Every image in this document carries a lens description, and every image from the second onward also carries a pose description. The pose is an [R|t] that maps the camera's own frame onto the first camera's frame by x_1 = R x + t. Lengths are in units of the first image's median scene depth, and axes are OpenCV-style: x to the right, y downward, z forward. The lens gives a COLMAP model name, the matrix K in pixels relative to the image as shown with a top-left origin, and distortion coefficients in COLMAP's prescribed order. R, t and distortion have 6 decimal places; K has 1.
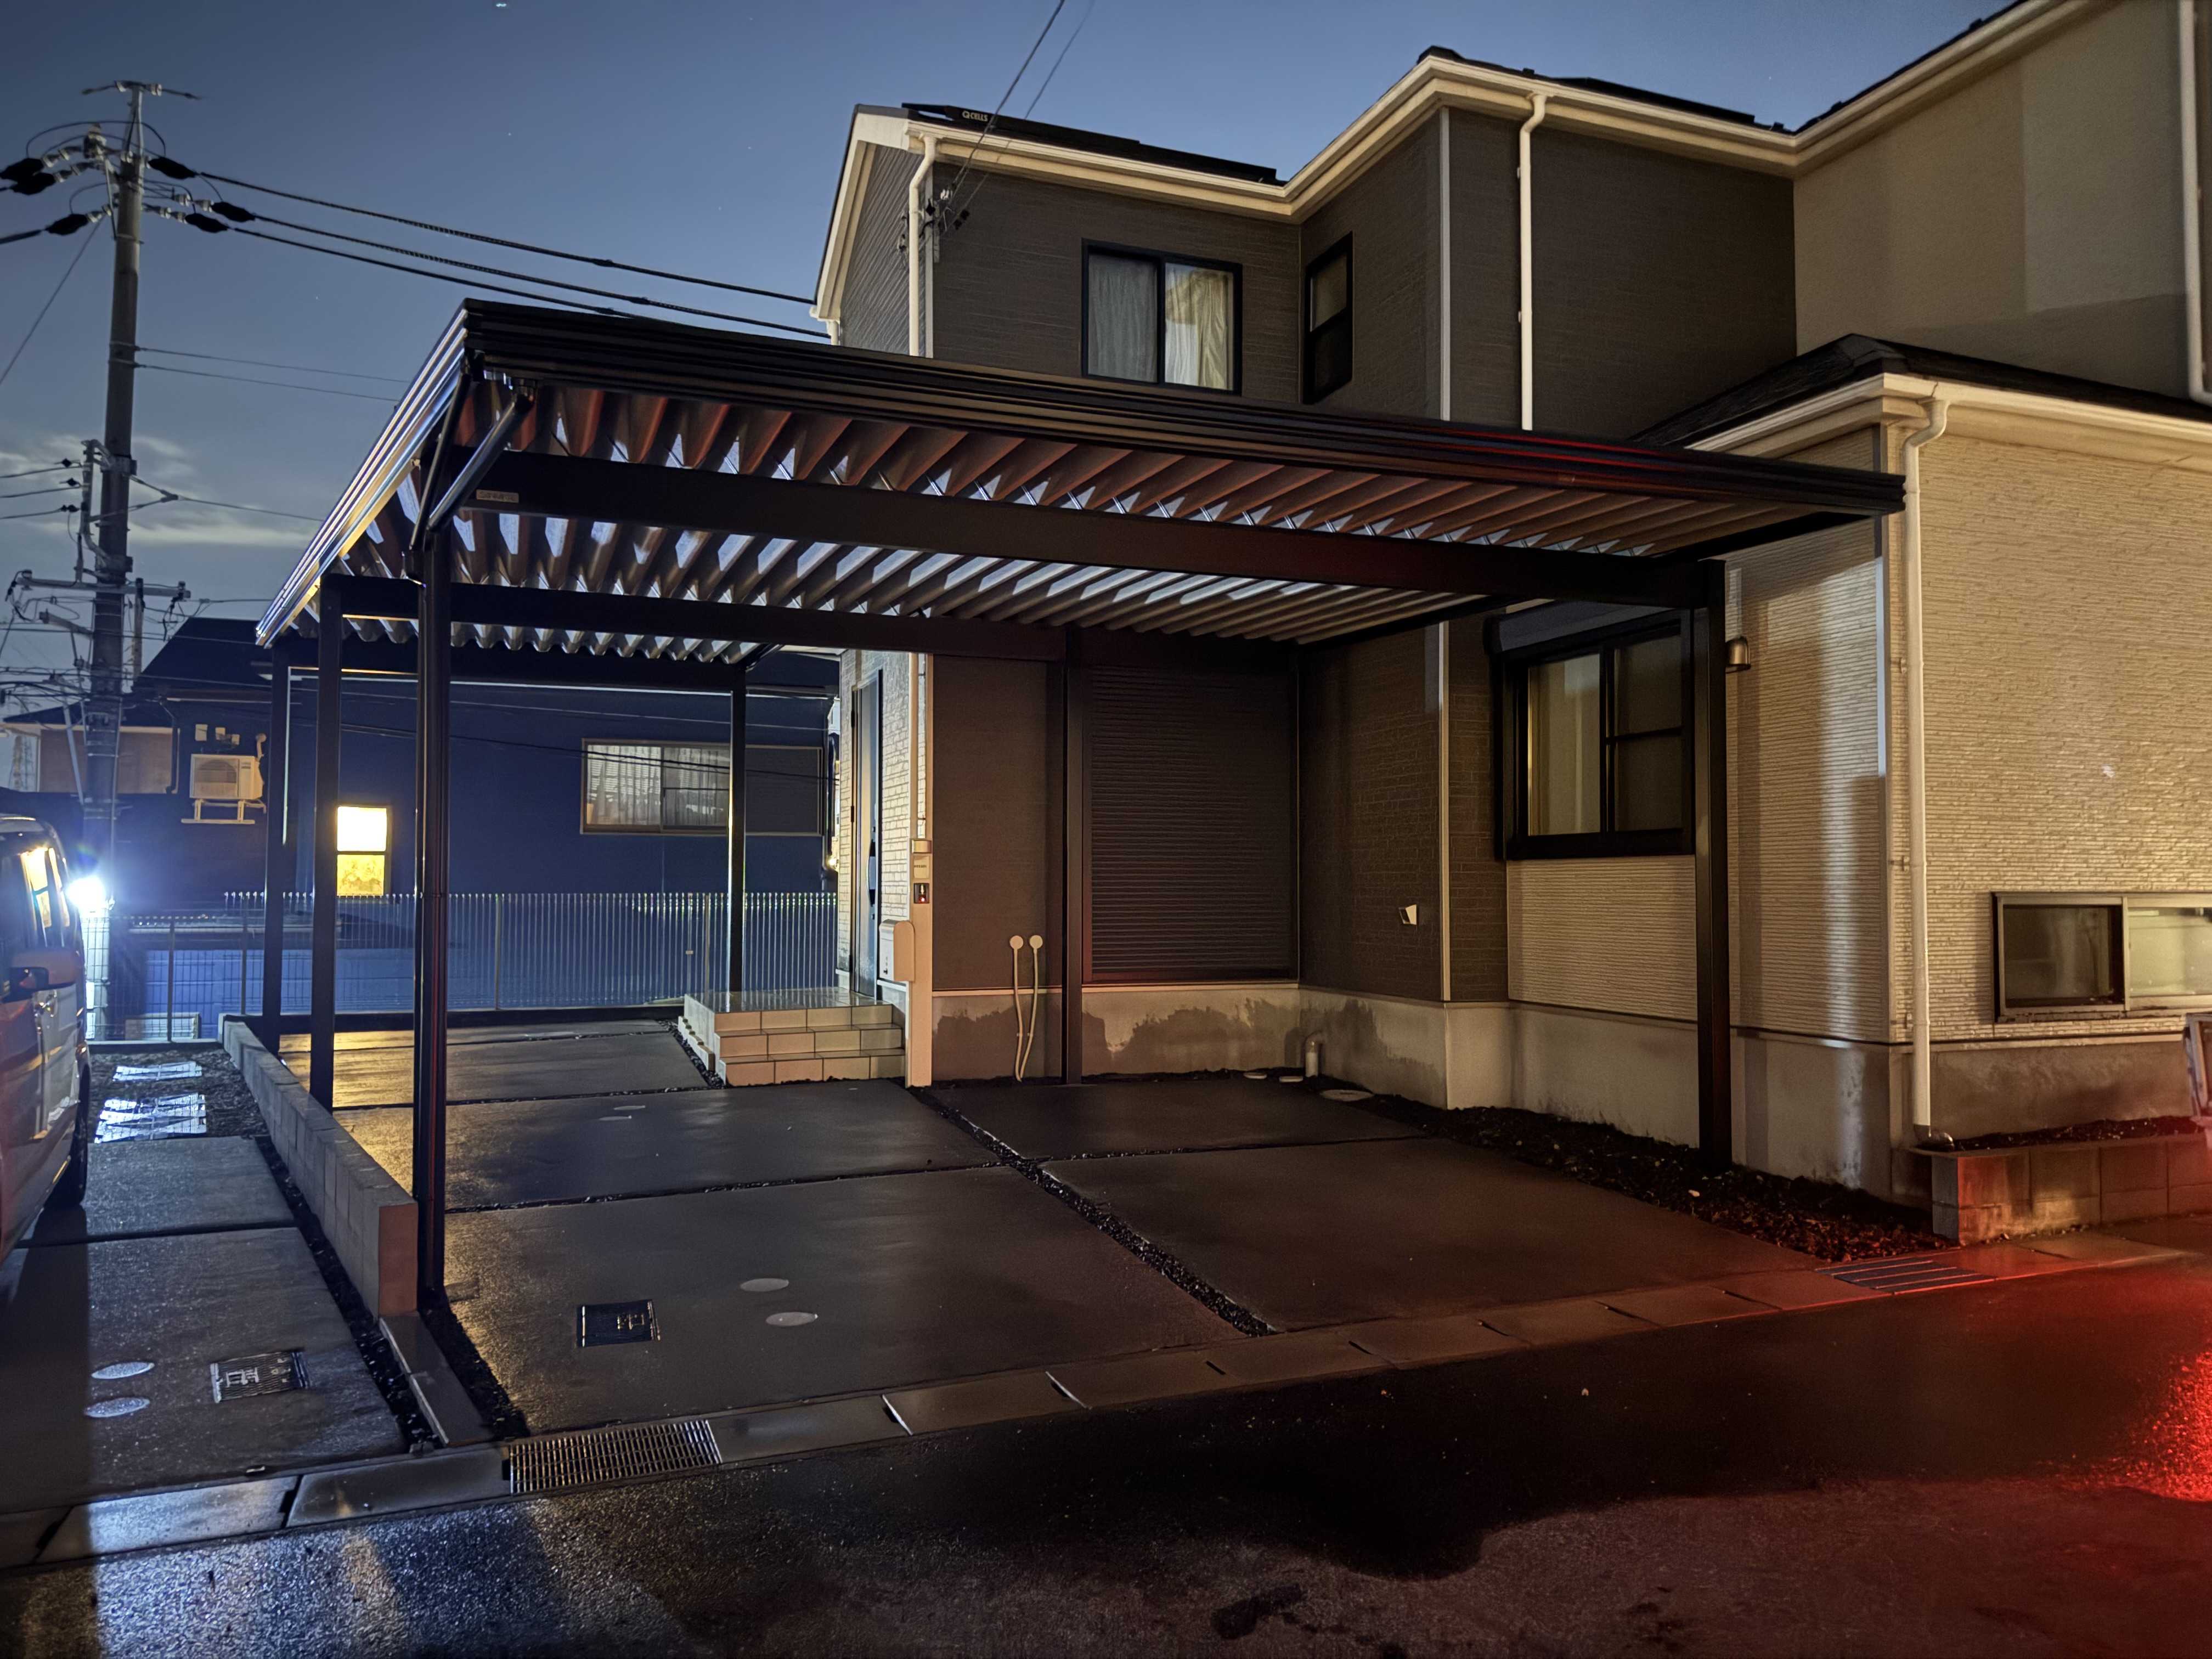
lens RADIAL K [[1551.4, 0, 1106.0], [0, 1551.4, 829.5], [0, 0, 1]] dist [0.003865, -0.003709]
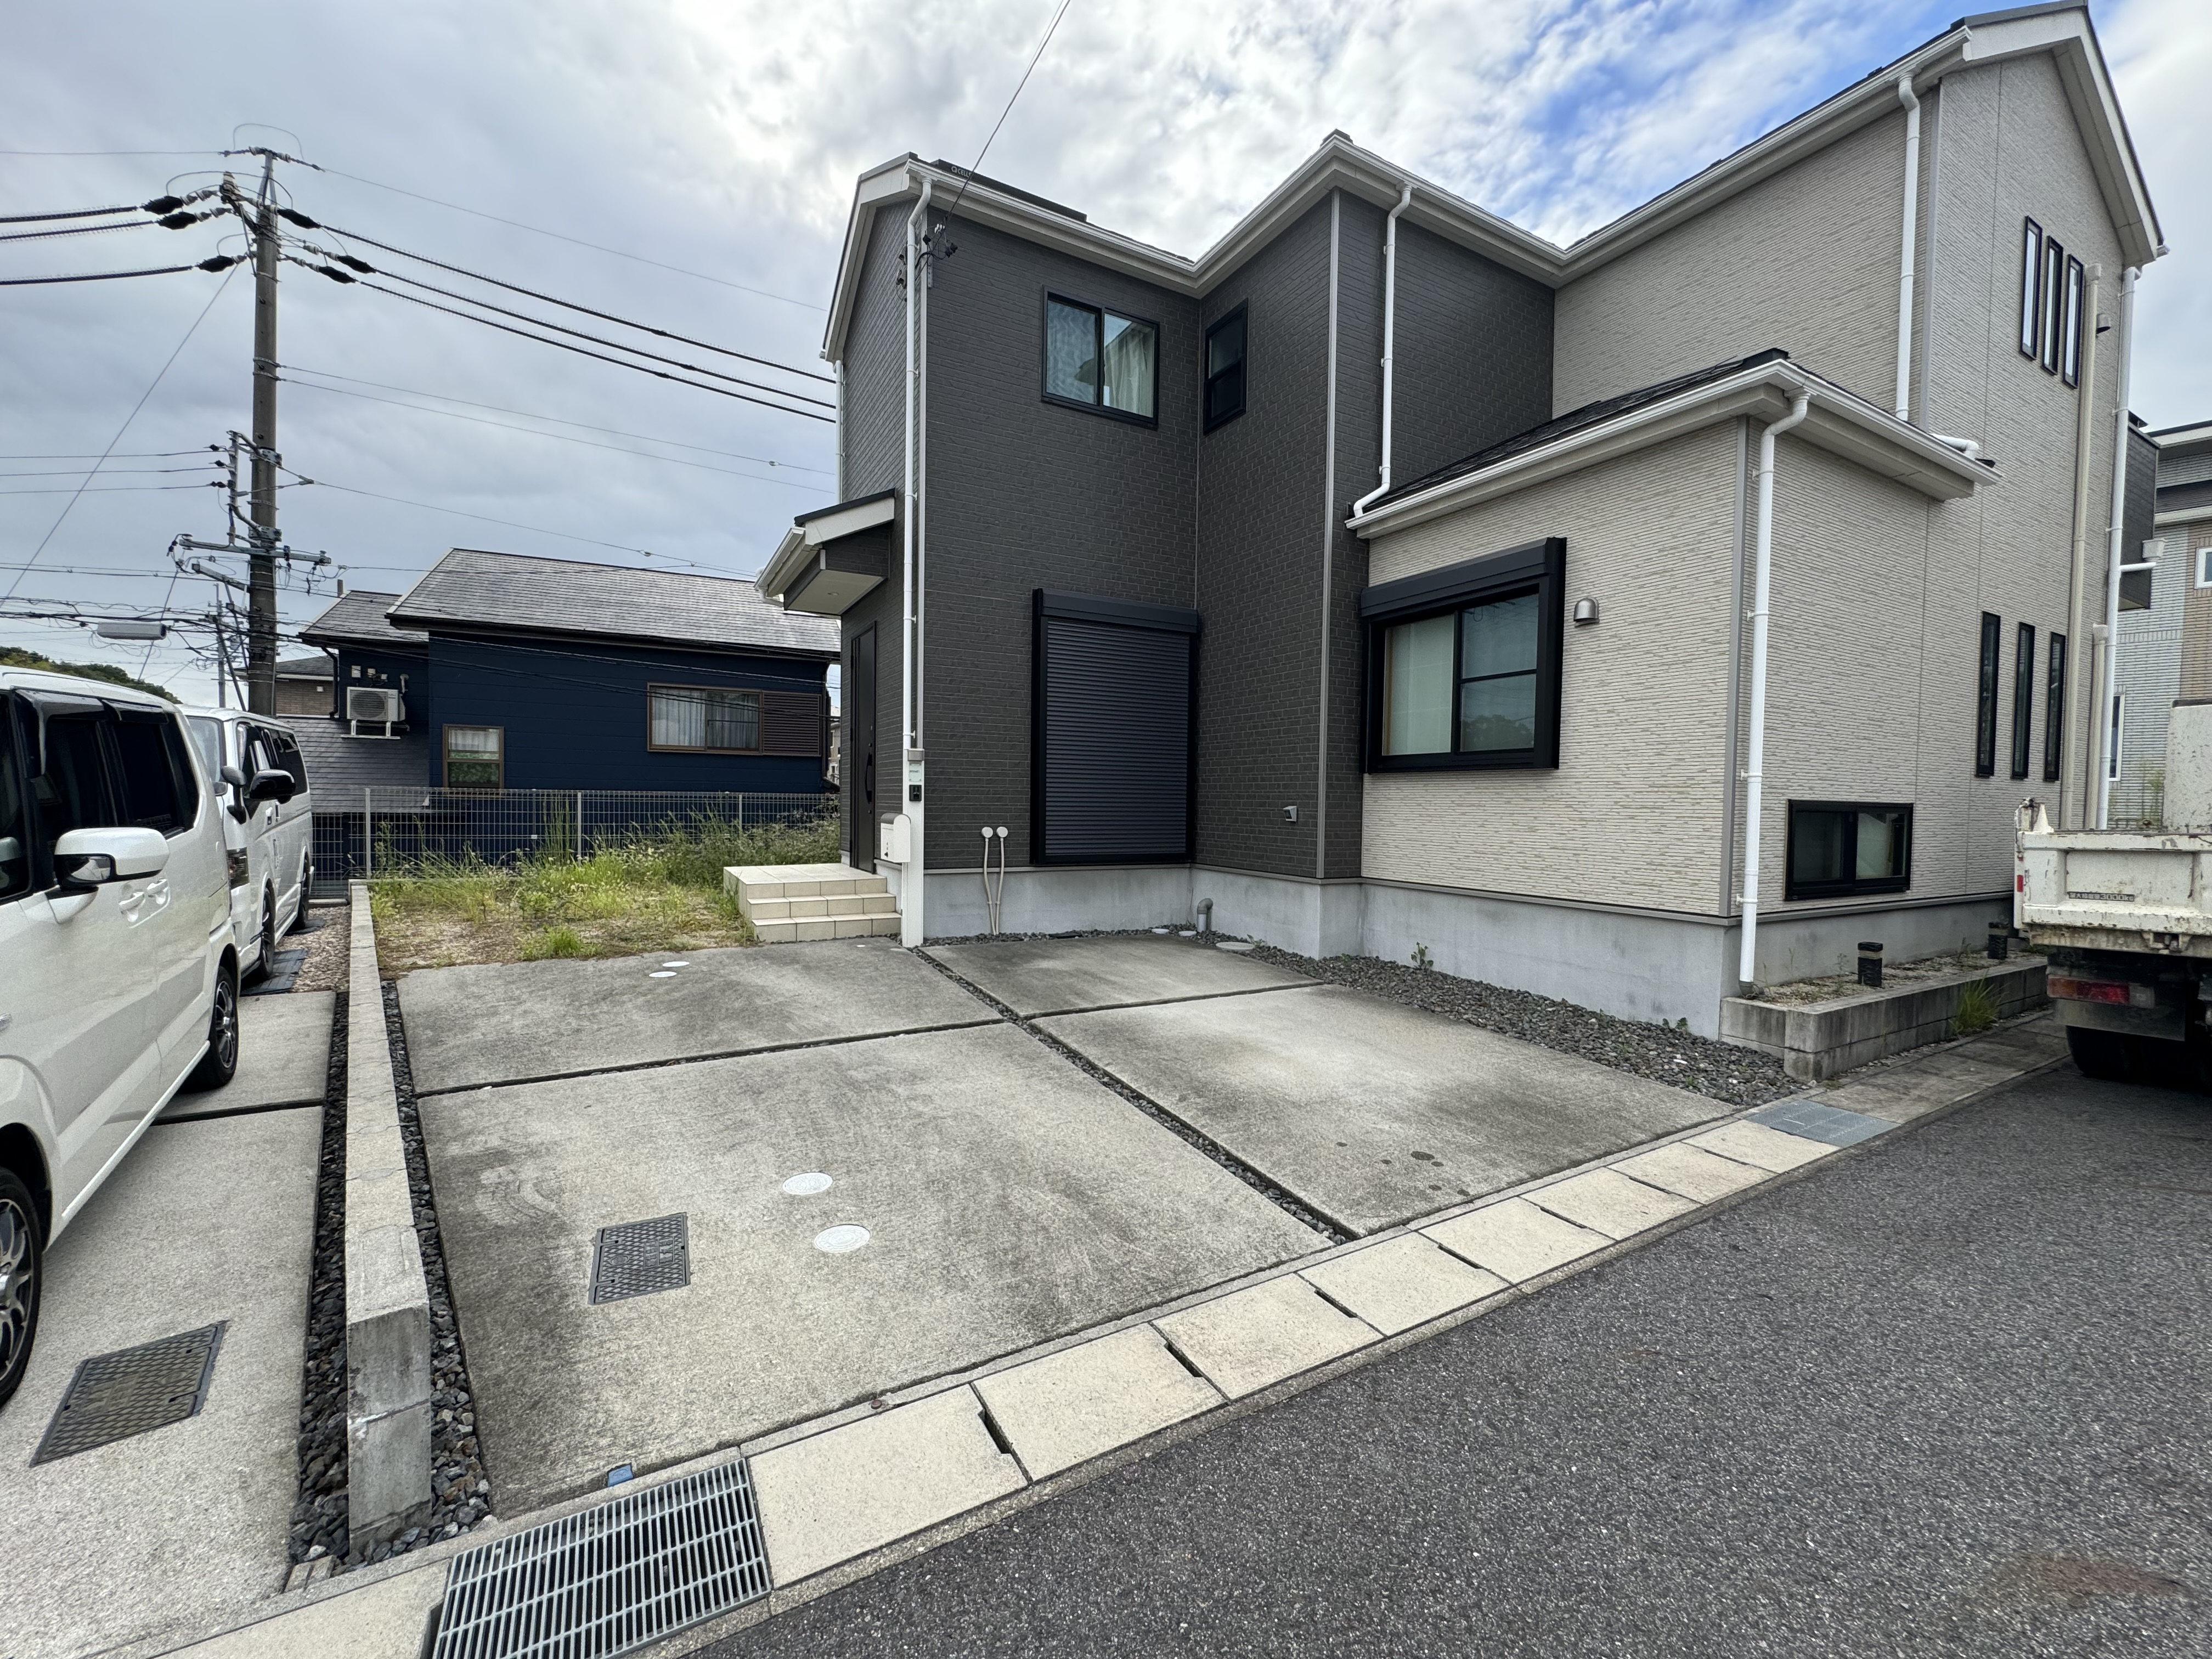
lens RADIAL K [[884.6, 0, 1106.0], [0, 884.6, 829.5], [0, 0, 1]] dist [-0.008603, -0.000115]
pose [[0.990024, 0.009298, 0.140589, -0.042794], [-0.019594, 0.997210, 0.072025, 0.009999], [-0.139527, -0.074061, 0.987445, 0.165405]]
